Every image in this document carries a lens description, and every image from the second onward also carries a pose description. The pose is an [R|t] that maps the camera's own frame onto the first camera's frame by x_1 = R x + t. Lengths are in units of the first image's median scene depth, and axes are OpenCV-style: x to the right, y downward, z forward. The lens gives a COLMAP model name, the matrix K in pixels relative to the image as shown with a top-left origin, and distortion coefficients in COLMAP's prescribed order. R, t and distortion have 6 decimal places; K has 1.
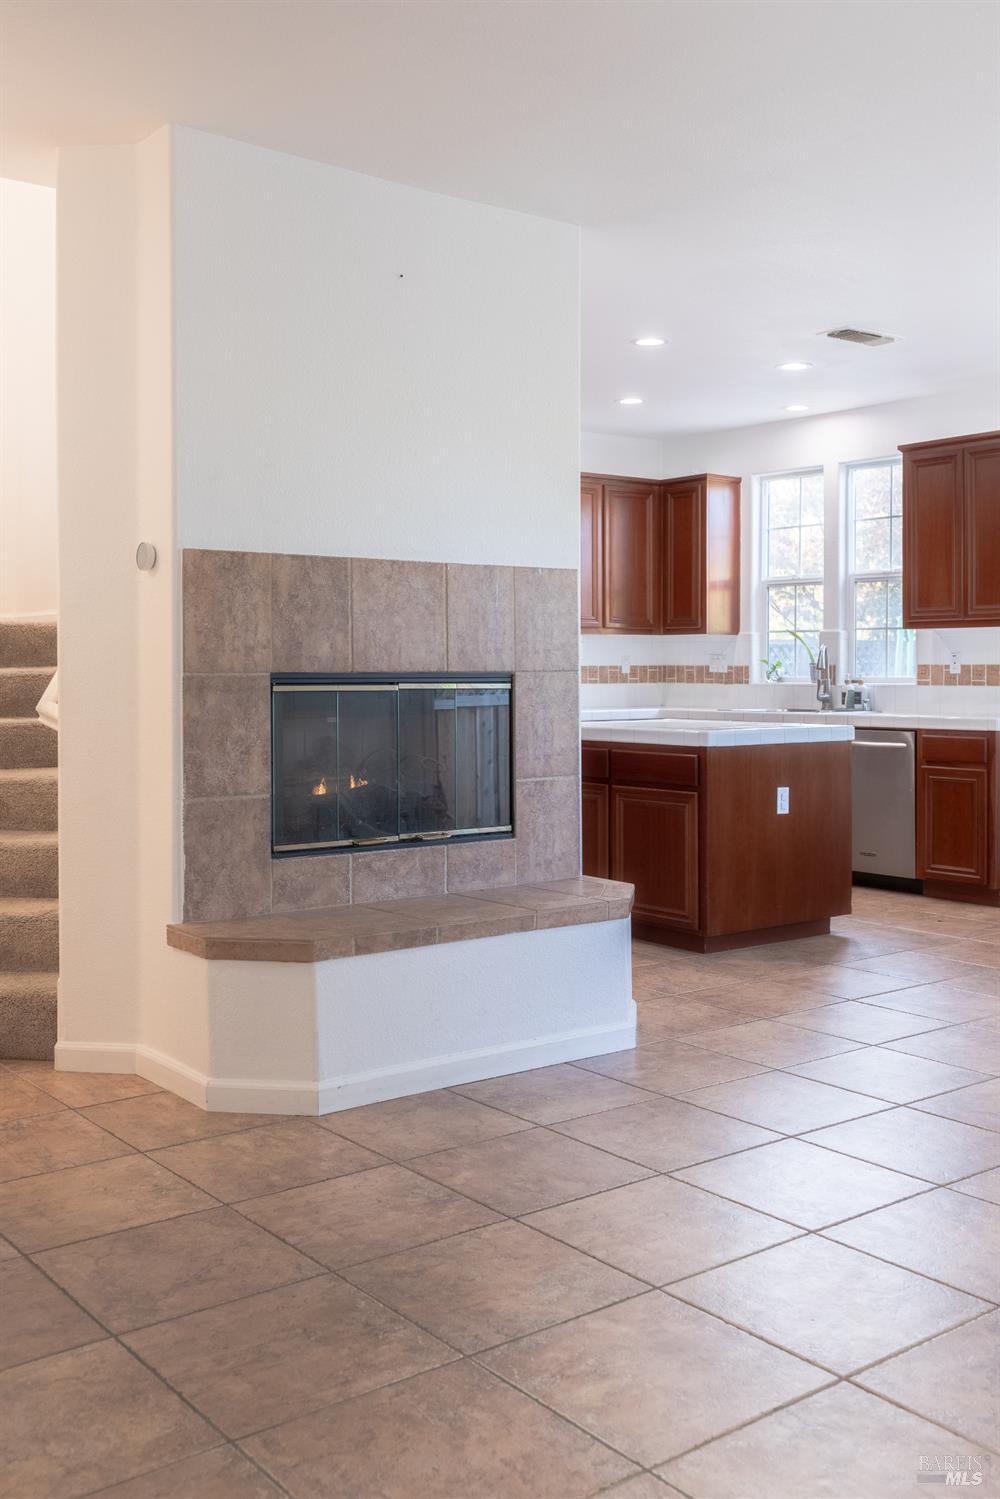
lens RADIAL K [[1464.5, 0, 502.5], [0, 1464.5, 677.3], [0, 0, 1]] dist [0.010877, -0.007521]
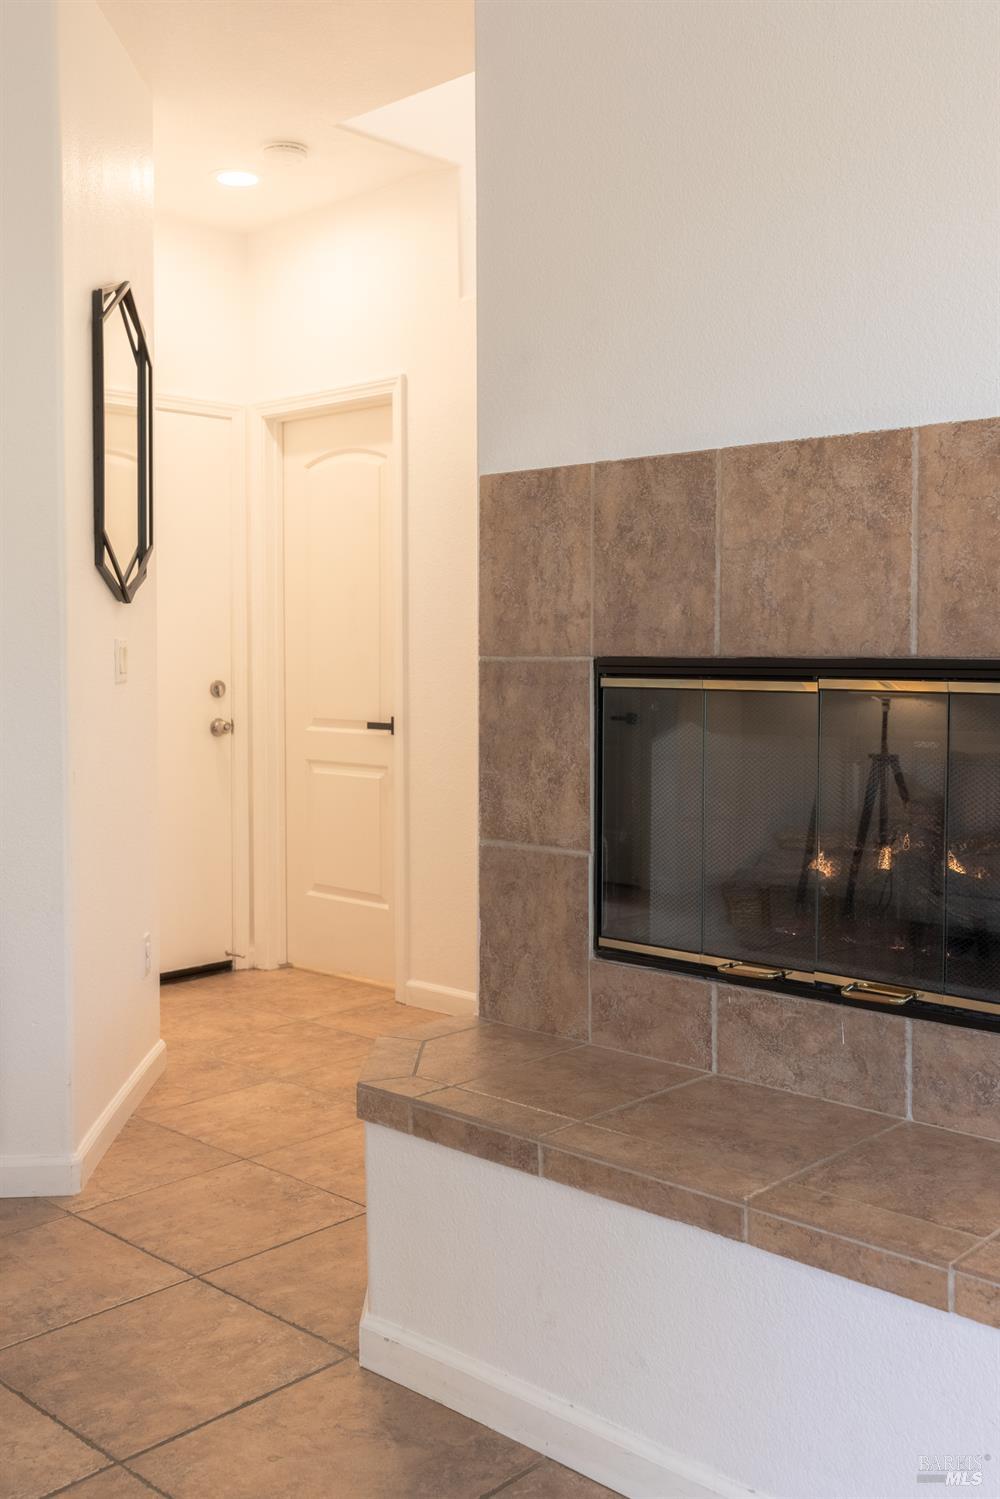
lens RADIAL K [[1464.5, 0, 502.5], [0, 1464.5, 677.3], [0, 0, 1]] dist [0.010877, -0.007521]
pose [[0.156436, 0.020807, -0.987469, 0.450922], [-0.002348, 0.999783, 0.020695, -0.007142], [0.987685, -0.000919, 0.156451, 0.873042]]
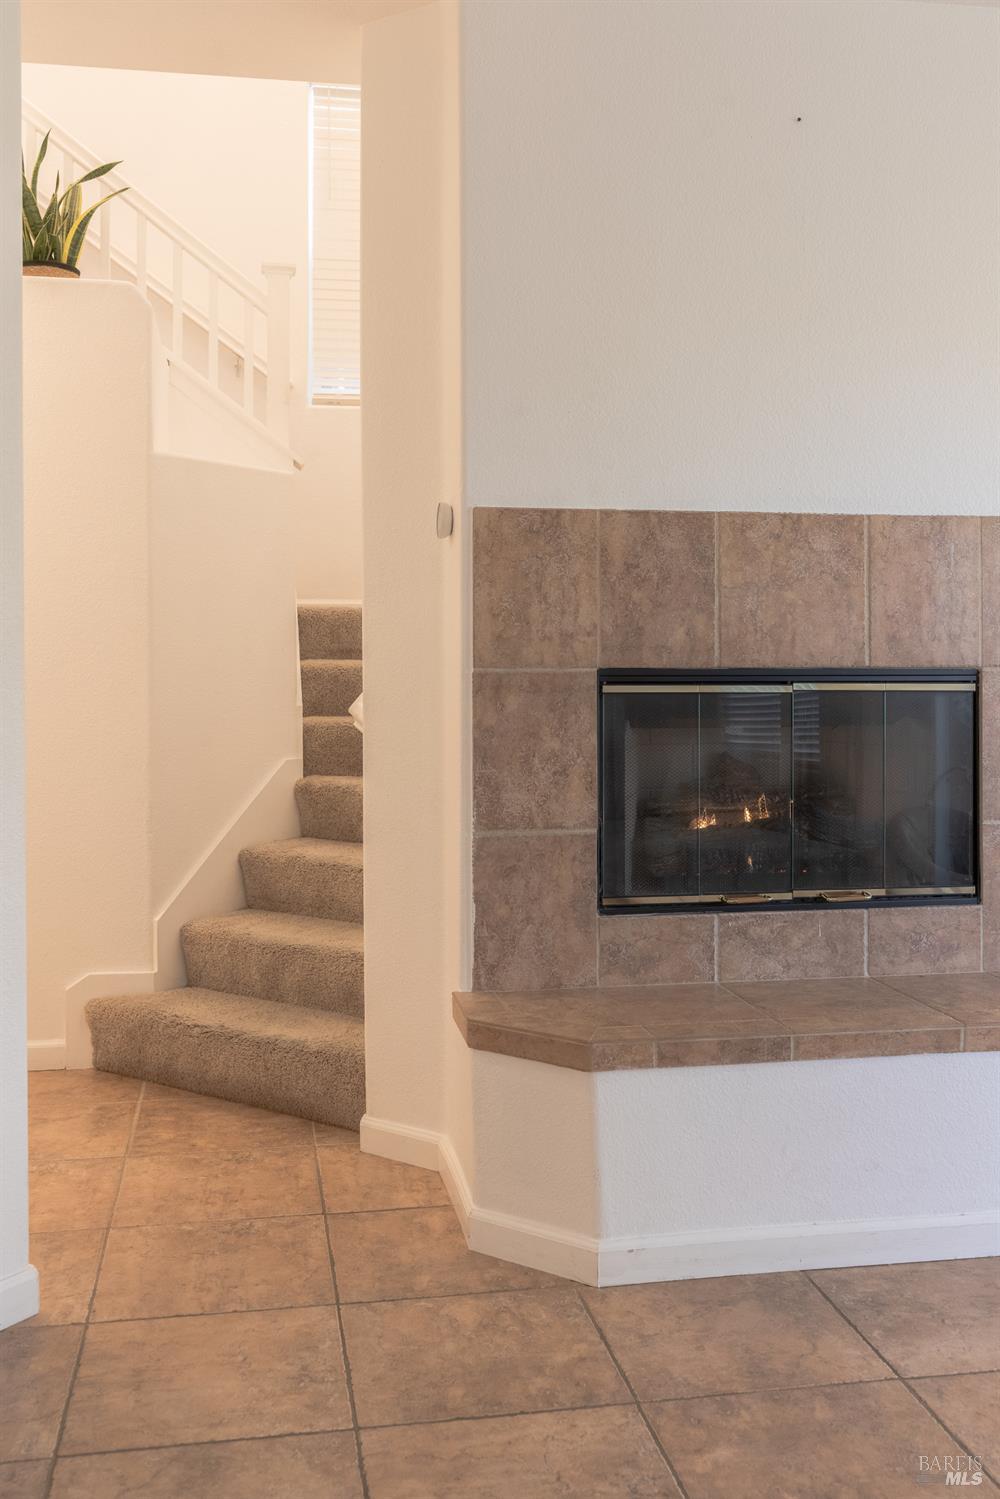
lens RADIAL K [[1464.5, 0, 502.5], [0, 1464.5, 677.3], [0, 0, 1]] dist [0.010877, -0.007521]
pose [[0.885675, 0.005197, -0.464277, 0.149293], [-0.002688, 0.999978, 0.006066, -0.002849], [0.464298, -0.004125, 0.885669, 0.312588]]
